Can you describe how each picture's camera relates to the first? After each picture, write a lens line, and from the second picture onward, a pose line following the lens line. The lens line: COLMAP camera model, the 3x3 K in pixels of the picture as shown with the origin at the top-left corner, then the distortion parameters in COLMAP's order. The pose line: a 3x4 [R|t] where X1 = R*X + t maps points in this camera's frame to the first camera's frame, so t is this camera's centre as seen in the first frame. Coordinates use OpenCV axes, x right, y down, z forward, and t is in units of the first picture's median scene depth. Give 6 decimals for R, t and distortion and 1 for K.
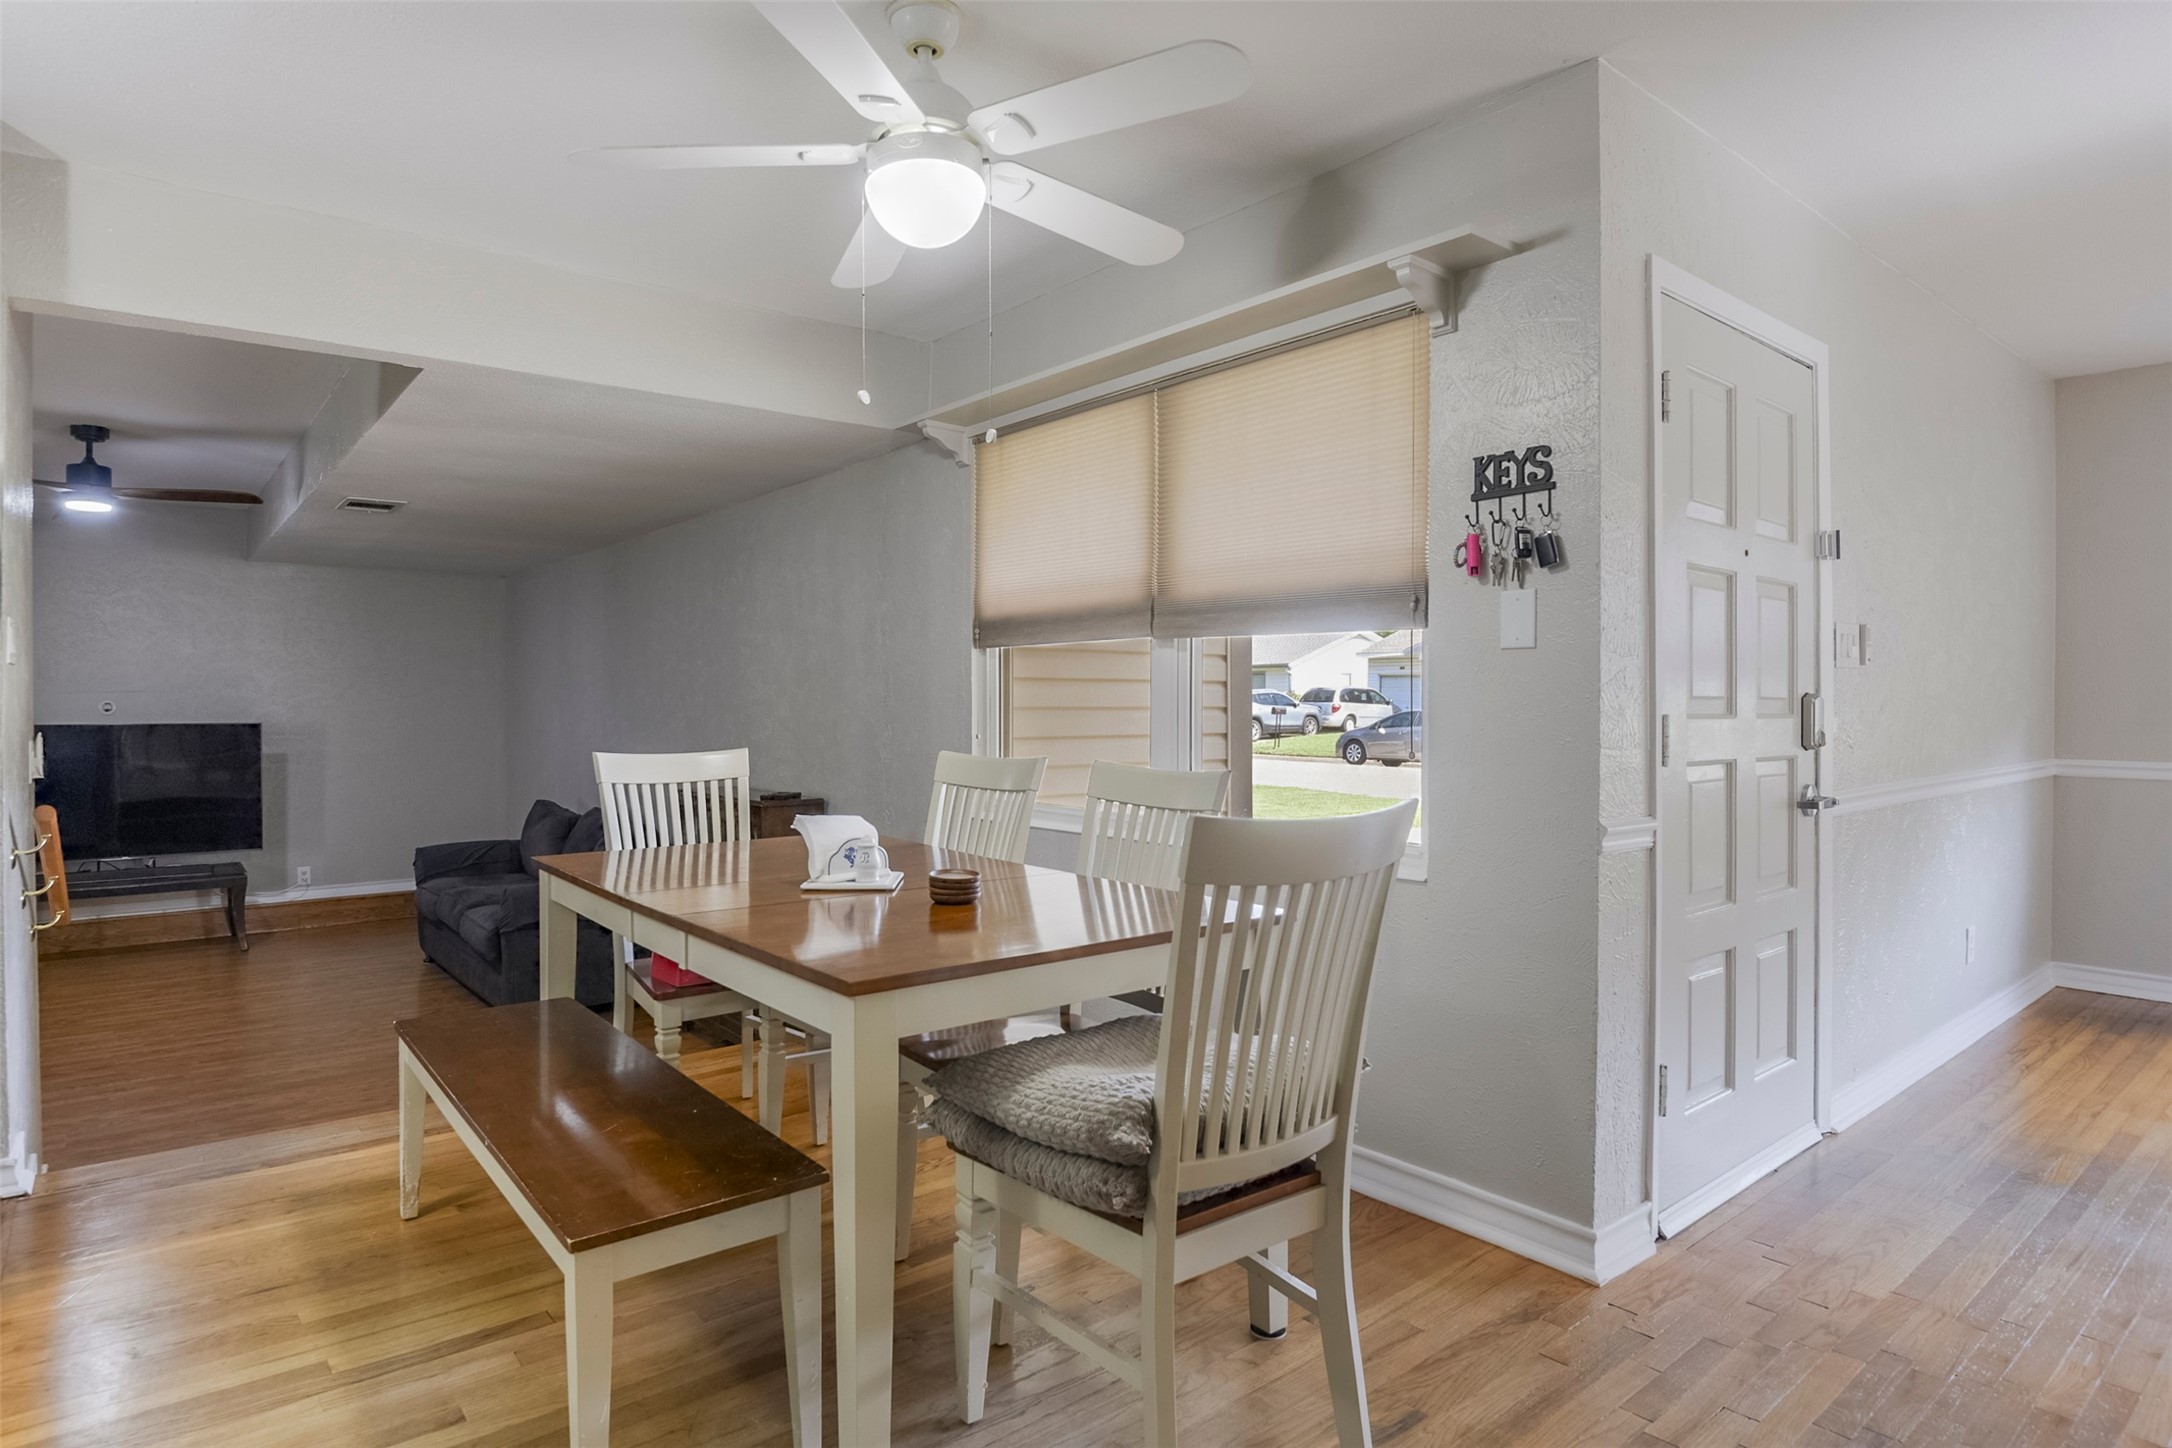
lens RADIAL K [[1195.6, 0, 1086.0], [0, 1195.6, 724.0], [0, 0, 1]] dist [-0.003427, -0.001711]
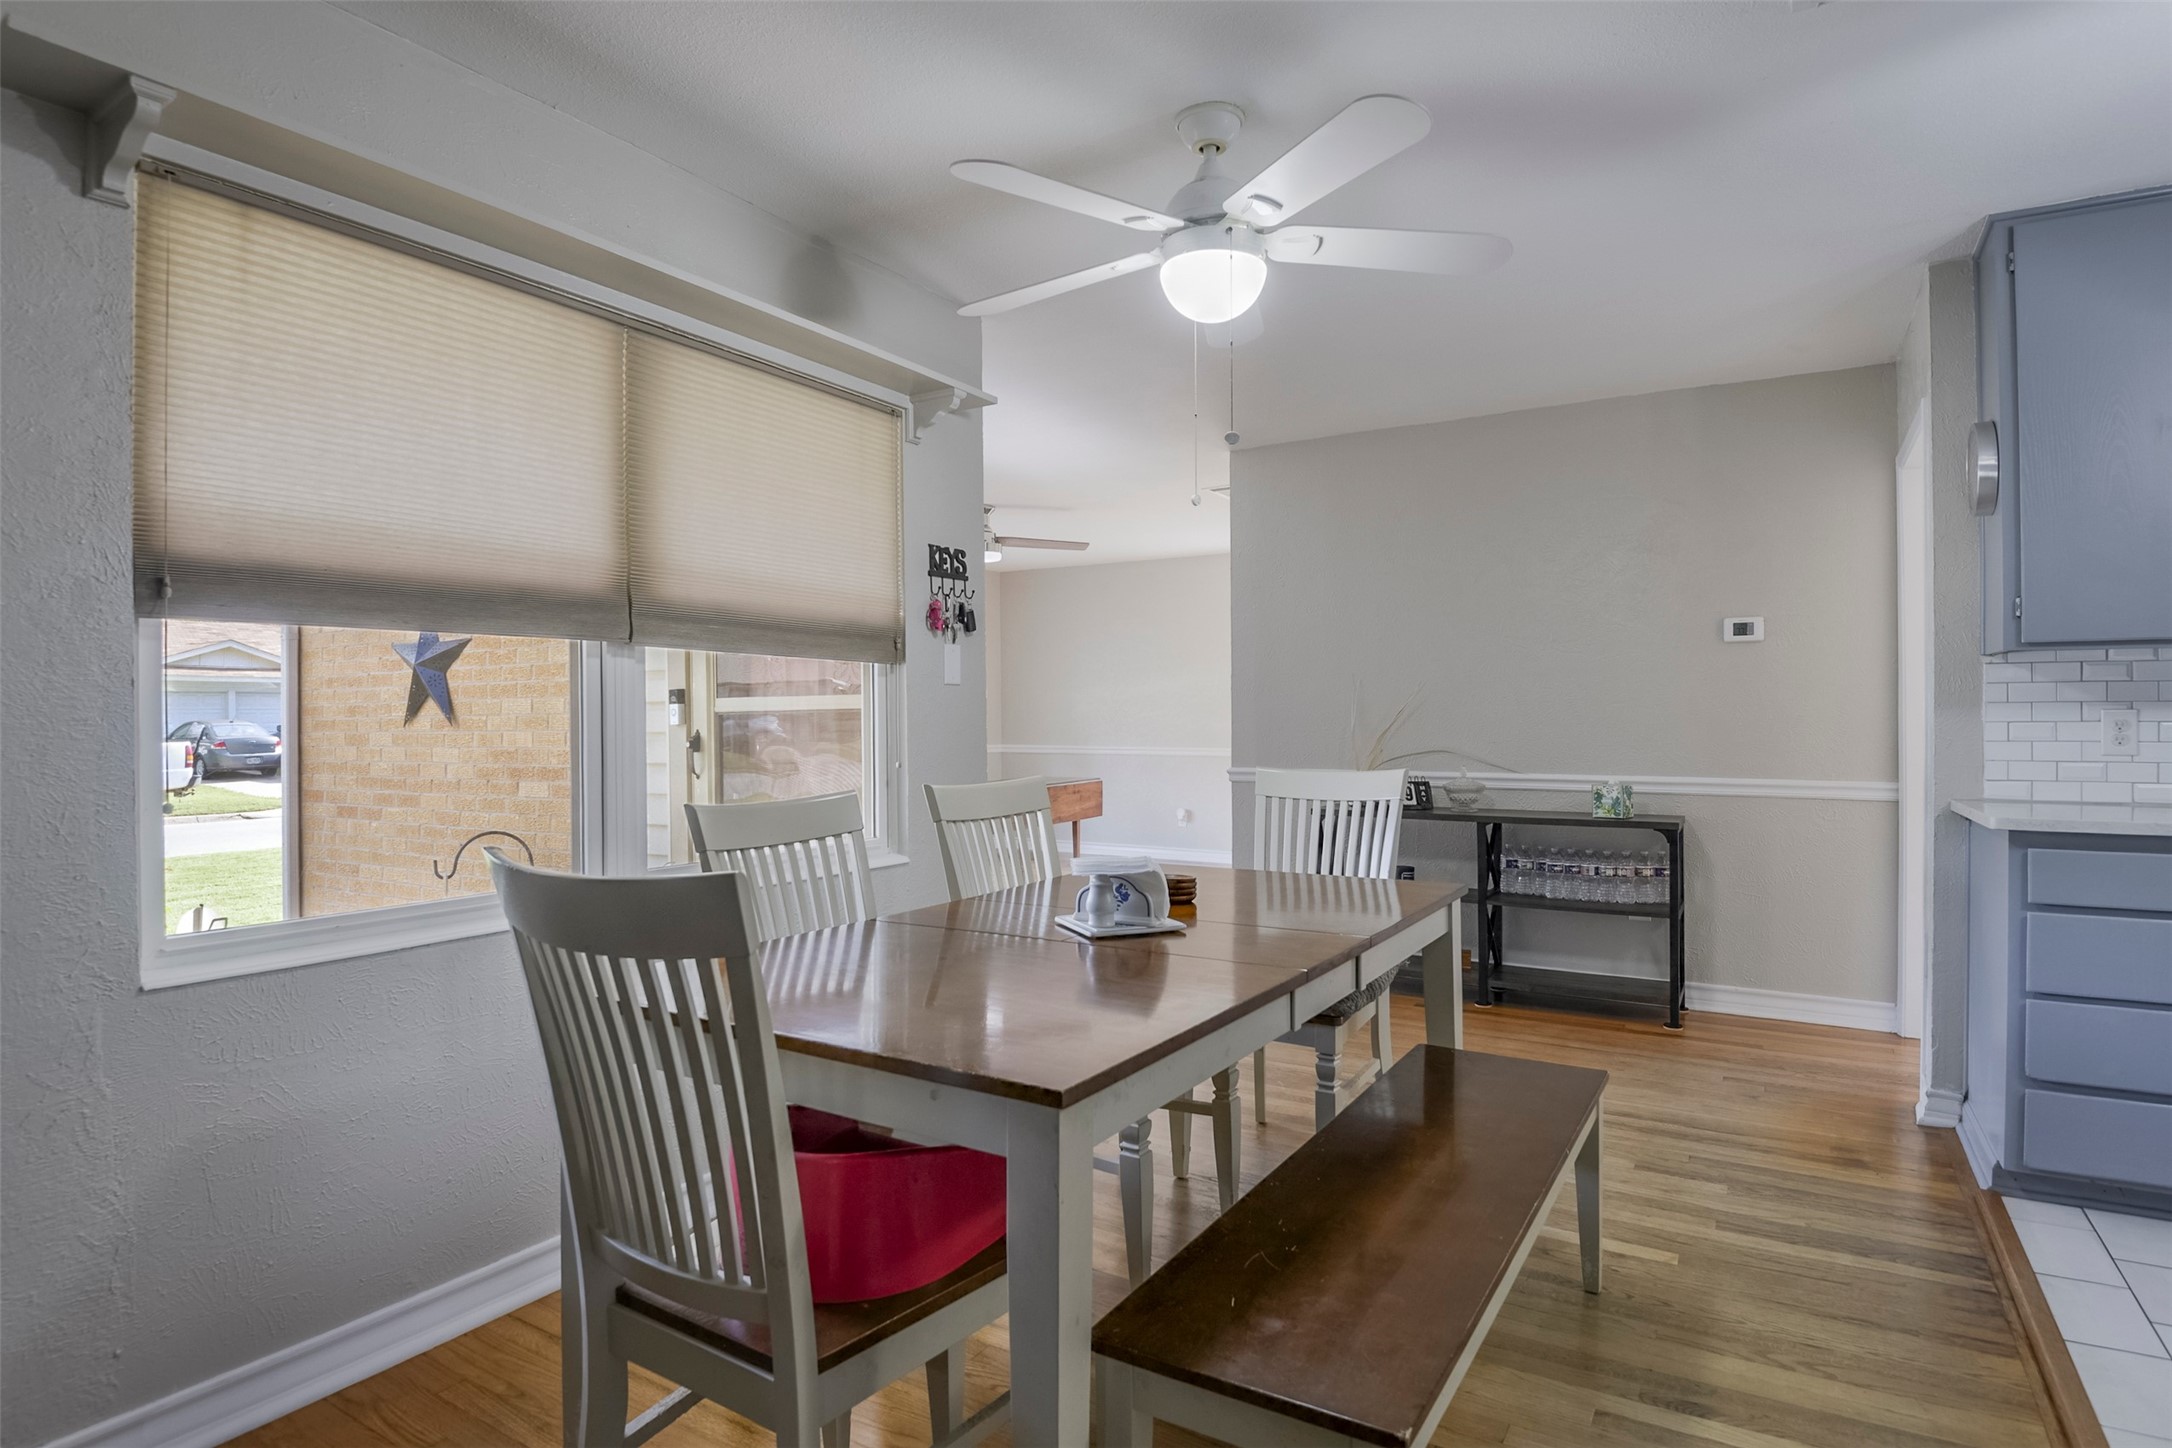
lens RADIAL K [[1127.9, 0, 1089.6], [0, 1127.9, 712.8], [0, 0, 1]] dist [-0.000963, -0.001159]
pose [[-0.317961, 0.001933, 0.948102, -0.788199], [0.024757, 0.999674, 0.006265, -0.027896], [-0.947780, 0.025465, -0.317905, 1.028945]]
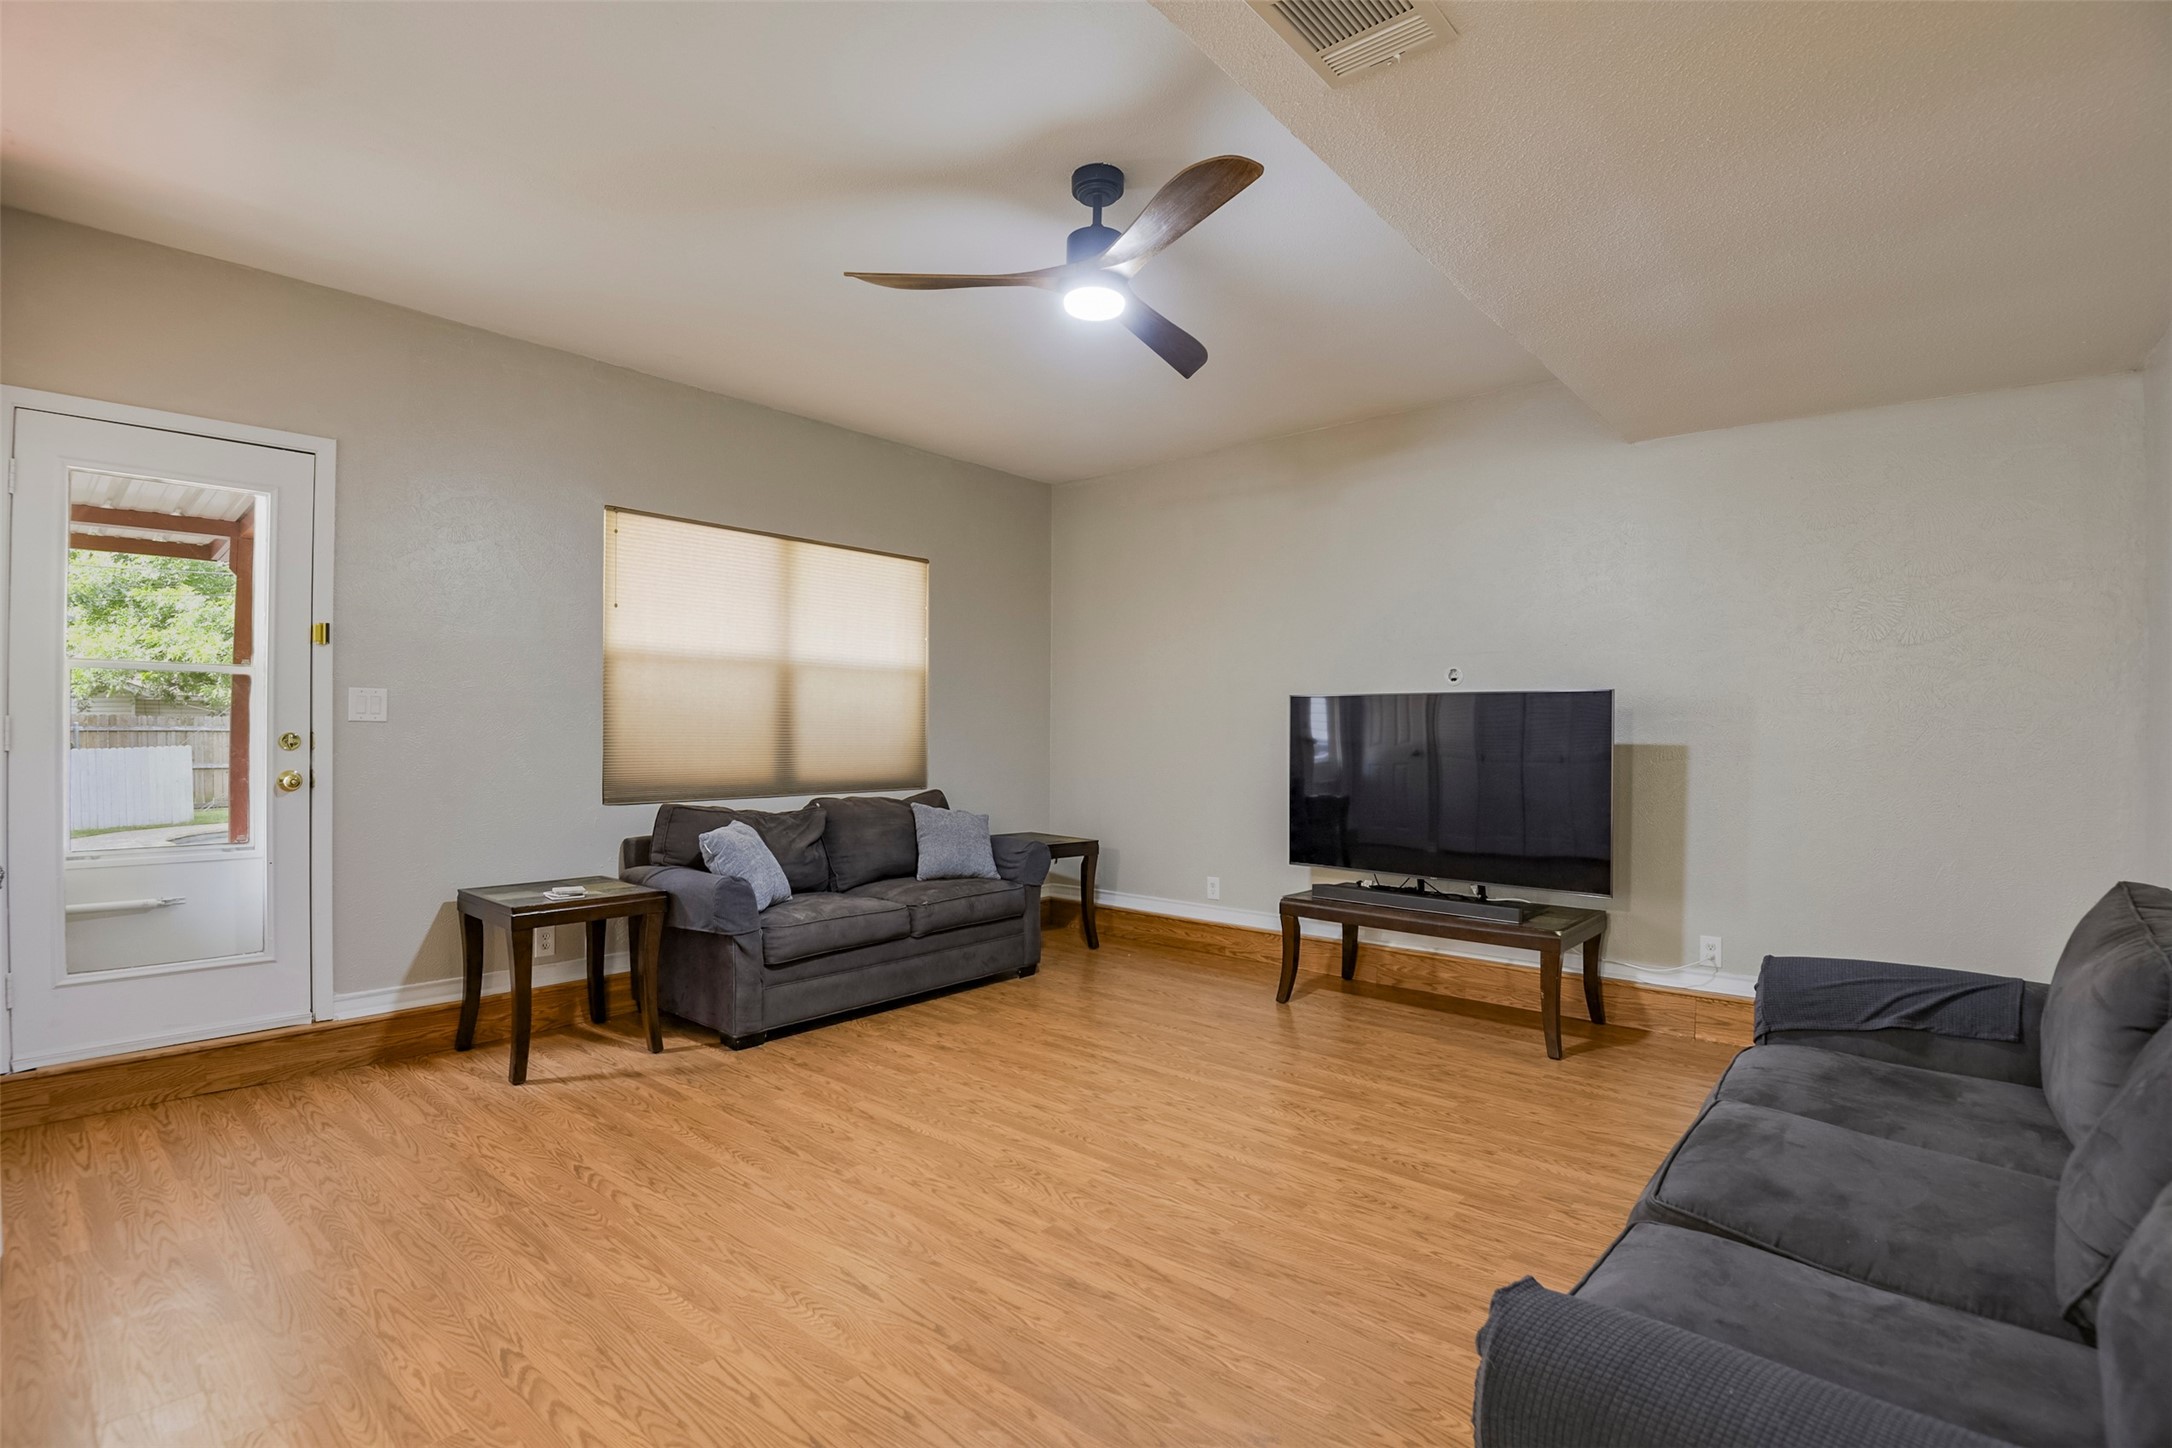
lens RADIAL K [[1002.9, 0, 1077.8], [0, 1002.9, 736.7], [0, 0, 1]] dist [0.000398, -0.031051]
pose [[0.157879, 0.008017, -0.987426, -0.538552], [-0.023510, 0.999714, 0.004357, 0.063934], [0.987179, 0.022526, 0.158022, 1.526277]]
